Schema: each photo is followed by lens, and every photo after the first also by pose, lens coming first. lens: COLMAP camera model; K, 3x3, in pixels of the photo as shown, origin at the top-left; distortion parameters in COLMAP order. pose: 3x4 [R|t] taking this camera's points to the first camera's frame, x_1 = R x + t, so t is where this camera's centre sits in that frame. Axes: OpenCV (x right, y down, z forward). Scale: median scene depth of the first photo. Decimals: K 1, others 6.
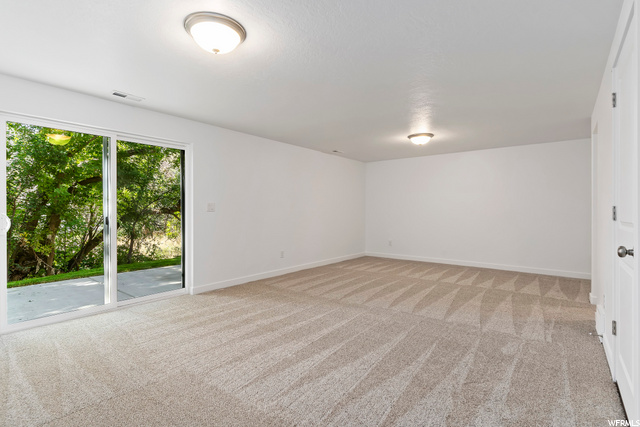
lens RADIAL K [[309.2, 0, 319.7], [0, 309.2, 213.9], [0, 0, 1]] dist [-0.005824, -0.001797]
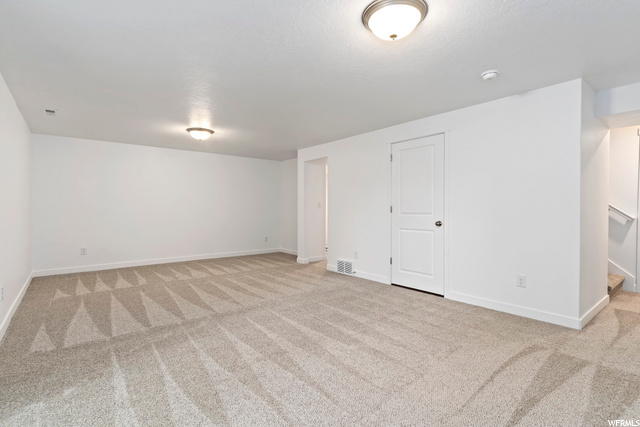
lens RADIAL K [[309.2, 0, 318.6], [0, 309.2, 210.1], [0, 0, 1]] dist [-0.005824, -0.001797]
pose [[0.225532, -0.012225, 0.974159, -0.786673], [0.010863, 0.999891, 0.010033, -0.013724], [-0.974175, 0.008319, 0.225641, 0.596457]]
